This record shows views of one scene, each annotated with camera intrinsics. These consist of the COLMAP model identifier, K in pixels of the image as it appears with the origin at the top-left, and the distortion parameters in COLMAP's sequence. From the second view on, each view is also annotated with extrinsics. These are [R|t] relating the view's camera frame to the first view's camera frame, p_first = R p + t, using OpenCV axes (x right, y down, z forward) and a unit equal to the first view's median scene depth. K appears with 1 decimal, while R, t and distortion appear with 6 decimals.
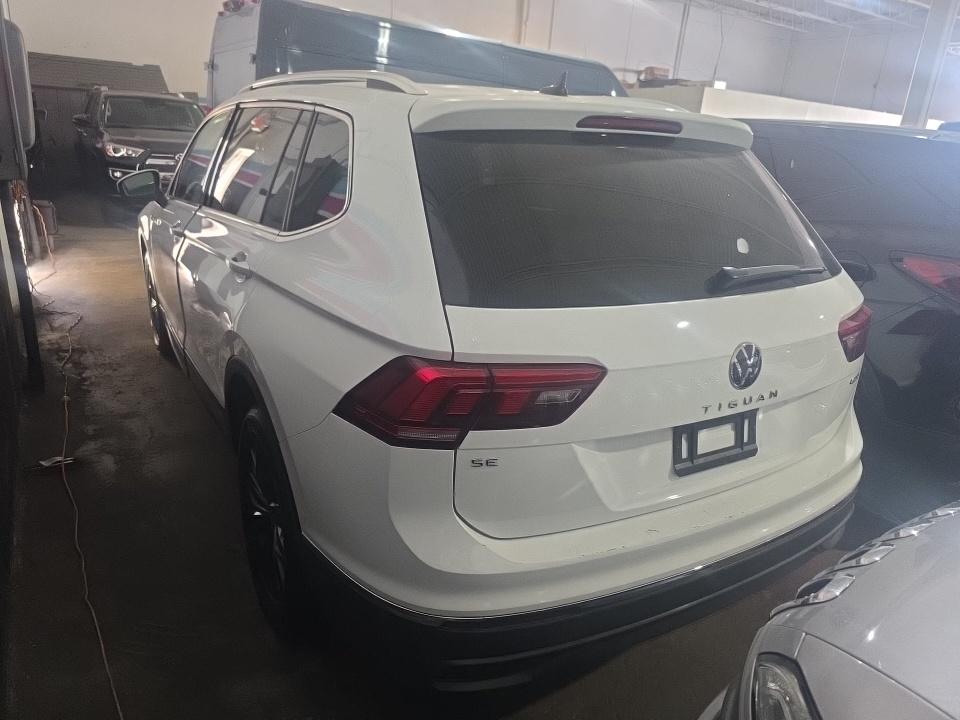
lens RADIAL K [[652.7, 0, 500.0], [0, 652.7, 358.9], [0, 0, 1]] dist [0.060788, -0.037617]
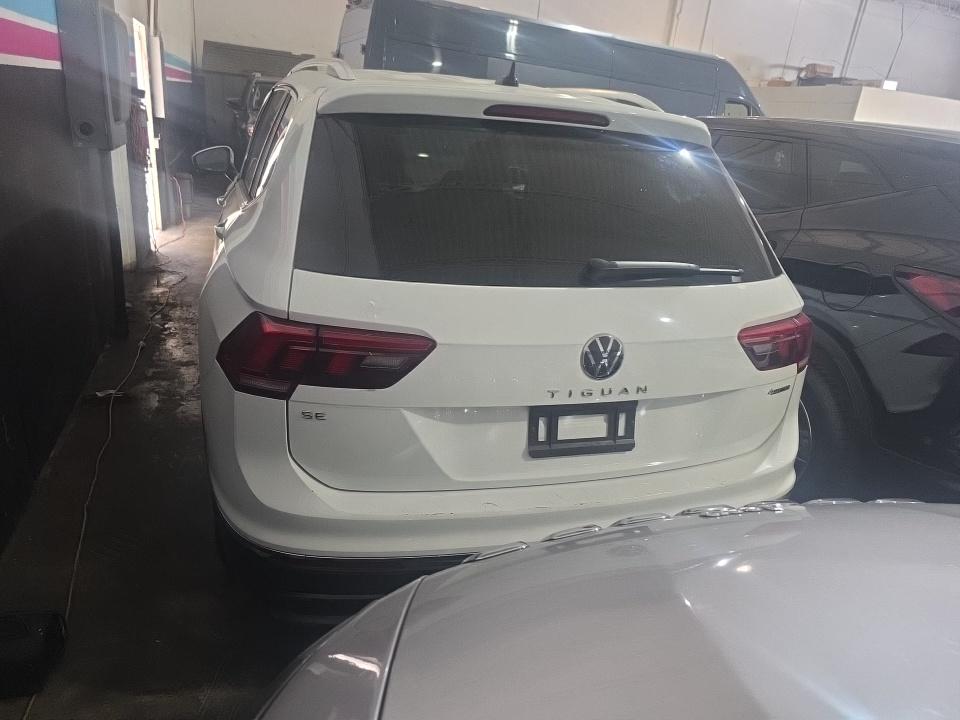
lens RADIAL K [[652.7, 0, 500.0], [0, 652.7, 358.9], [0, 0, 1]] dist [0.060788, -0.037617]
pose [[0.978655, 0.101619, -0.178630, 0.357625], [-0.100211, 0.994823, 0.016911, 0.011176], [0.179424, 0.001350, 0.983771, -0.018201]]
